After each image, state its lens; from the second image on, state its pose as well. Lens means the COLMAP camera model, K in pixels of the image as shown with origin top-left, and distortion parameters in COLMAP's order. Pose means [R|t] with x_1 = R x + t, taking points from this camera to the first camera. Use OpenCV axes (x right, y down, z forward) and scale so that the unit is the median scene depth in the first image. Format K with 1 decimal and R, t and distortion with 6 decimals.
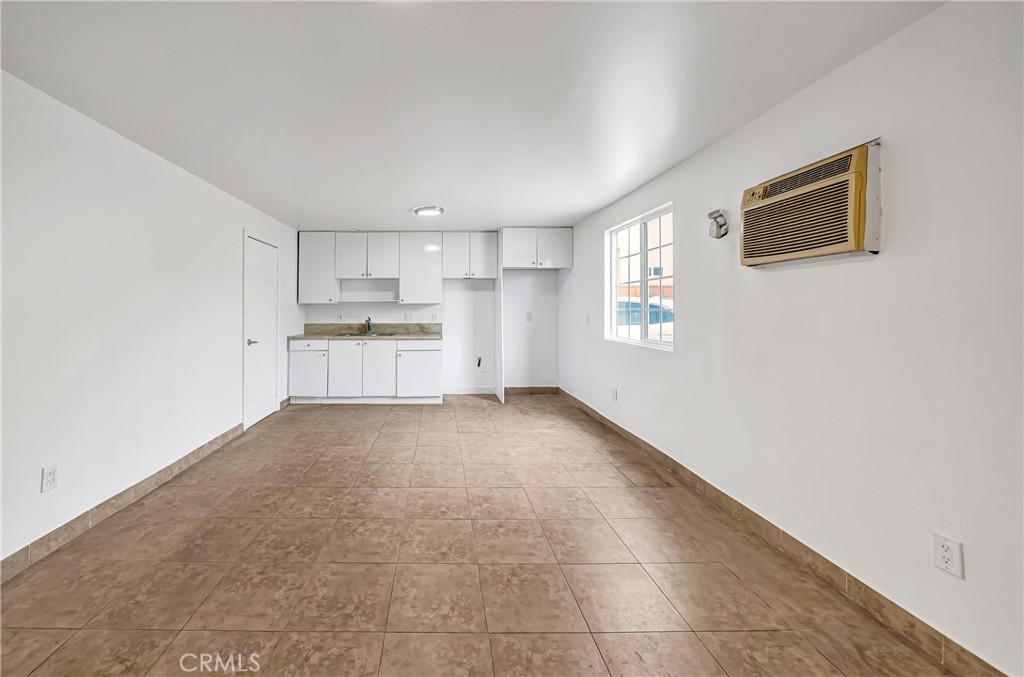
lens RADIAL K [[371.2, 0, 452.0], [0, 371.2, 306.7], [0, 0, 1]] dist [-0.005167, -0.000212]
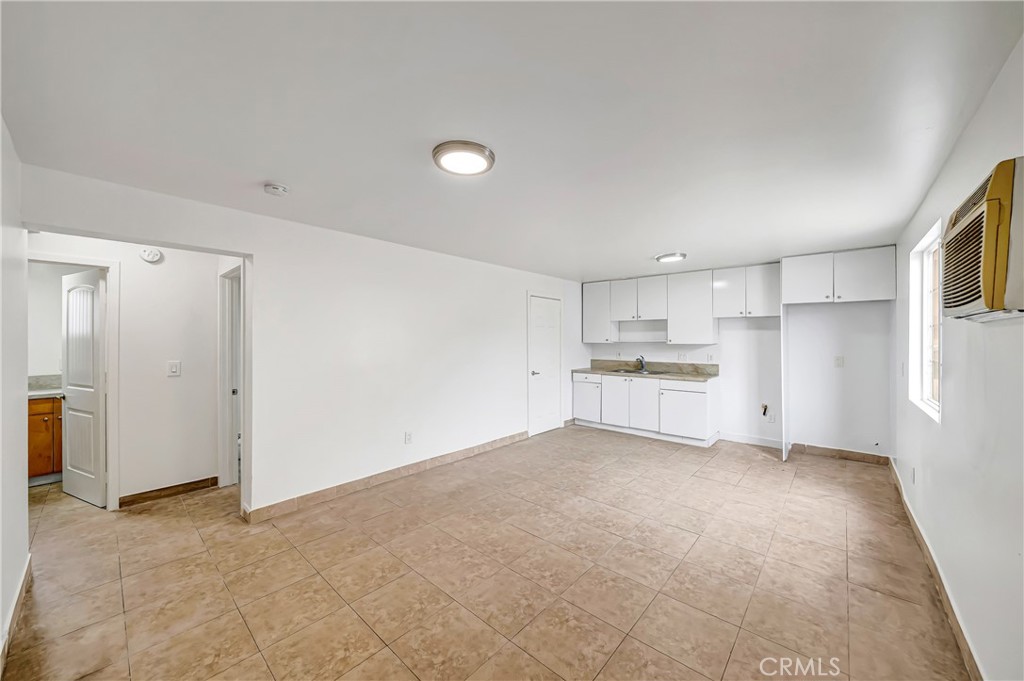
lens RADIAL K [[371.2, 0, 533.3], [0, 371.2, 340.8], [0, 0, 1]] dist [-0.005167, -0.000212]
pose [[0.765655, 0.007788, -0.643204, 0.311394], [-0.002575, 0.999956, 0.009042, -0.033136], [0.643246, -0.005266, 0.765641, -0.043908]]
